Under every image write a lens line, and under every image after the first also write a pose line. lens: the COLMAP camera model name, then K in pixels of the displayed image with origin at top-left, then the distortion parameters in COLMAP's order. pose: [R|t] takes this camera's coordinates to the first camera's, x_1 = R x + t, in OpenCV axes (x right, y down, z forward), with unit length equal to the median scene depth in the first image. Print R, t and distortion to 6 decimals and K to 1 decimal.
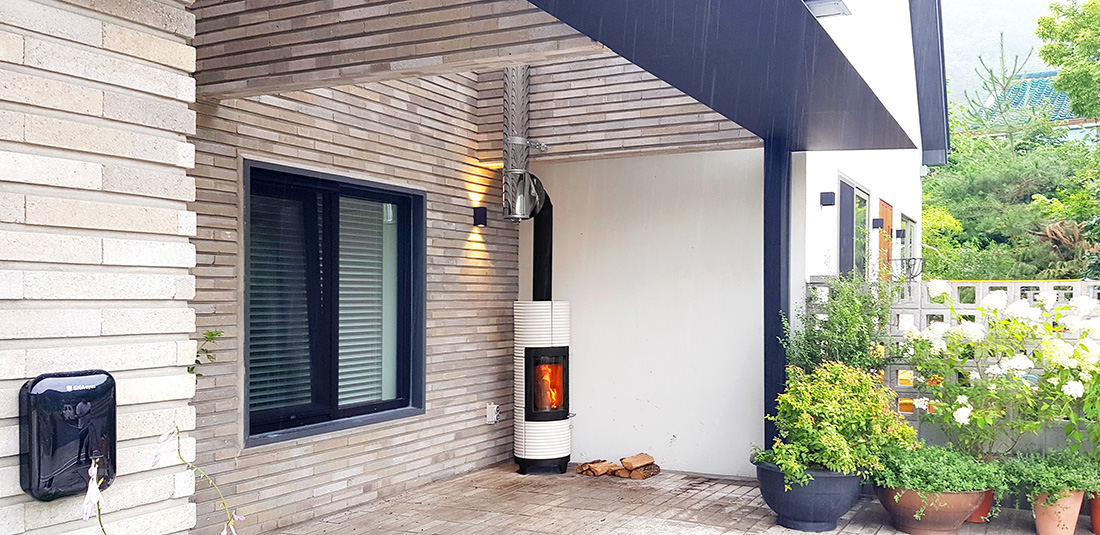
lens RADIAL K [[1026.0, 0, 552.4], [0, 1026.0, 293.1], [0, 0, 1]] dist [0.005521, 0.007456]
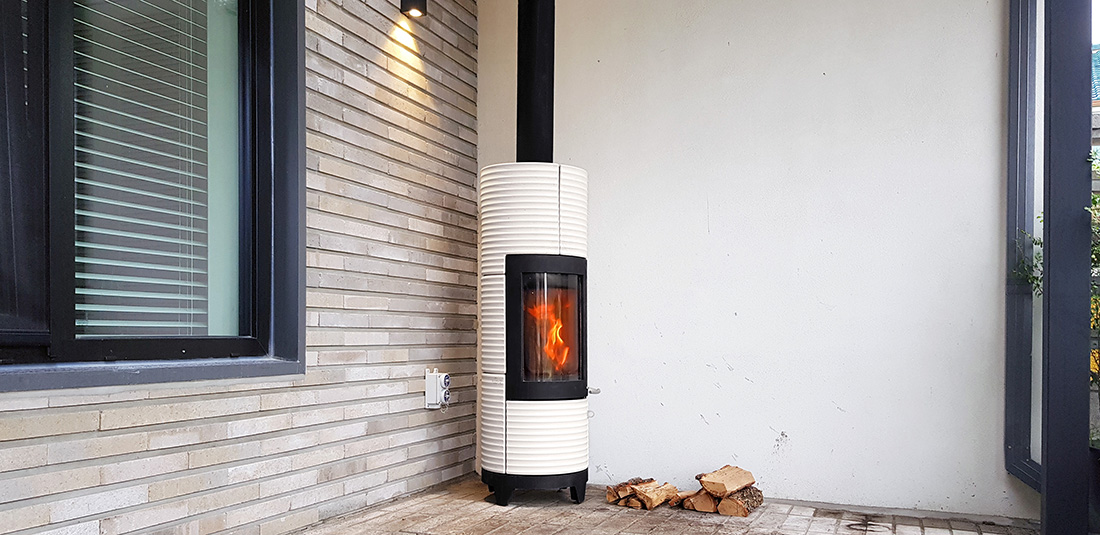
lens RADIAL K [[1047.2, 0, 592.8], [0, 1047.2, 354.5], [0, 0, 1]] dist [0.013488, -0.004683]
pose [[0.988694, -0.000445, 0.149950, -0.065692], [-0.002993, 0.999738, 0.022701, 0.096416], [-0.149920, -0.022893, 0.988433, 0.508547]]
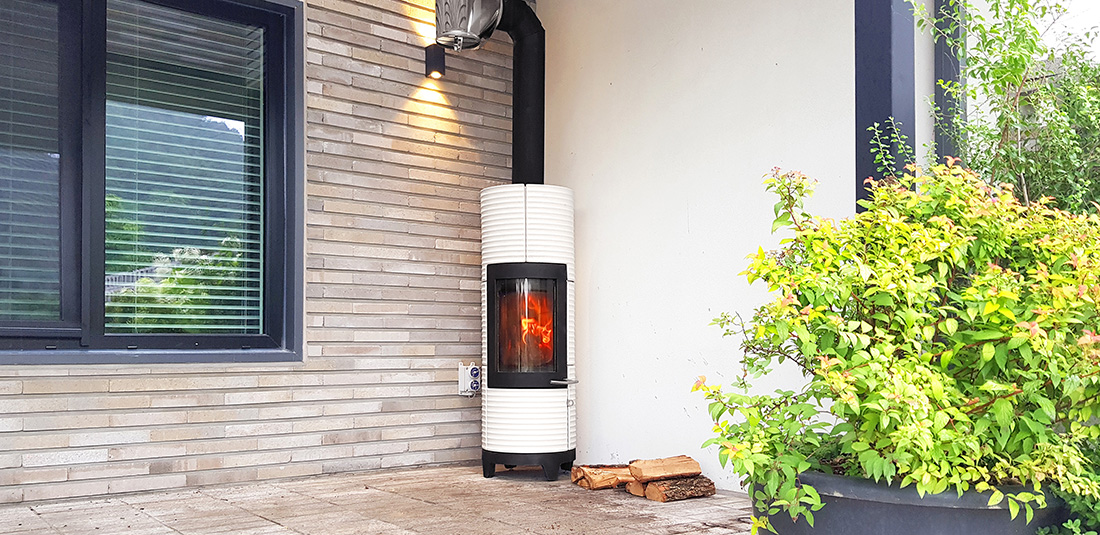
lens RADIAL K [[1041.3, 0, 399.3], [0, 1041.3, 327.8], [0, 0, 1]] dist [0.001136, -0.010652]
pose [[0.903472, -0.002252, -0.428641, 0.195486], [-0.000934, 0.999973, -0.007223, 0.099905], [0.428645, 0.006926, 0.903446, 0.446785]]
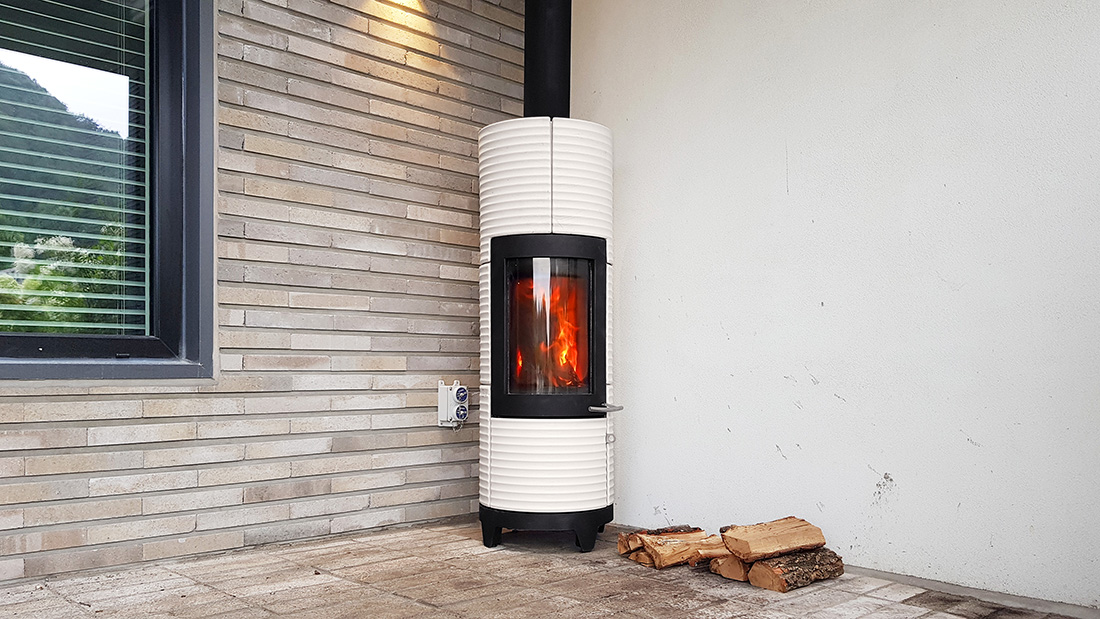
lens RADIAL K [[1007.5, 0, 405.6], [0, 1007.5, 384.0], [0, 0, 1]] dist [0.076066, -0.376059]
pose [[0.934240, 0.006352, -0.356588, 0.088365], [0.000555, 0.999814, 0.019265, 0.110326], [0.356644, -0.018196, 0.934063, 0.641149]]
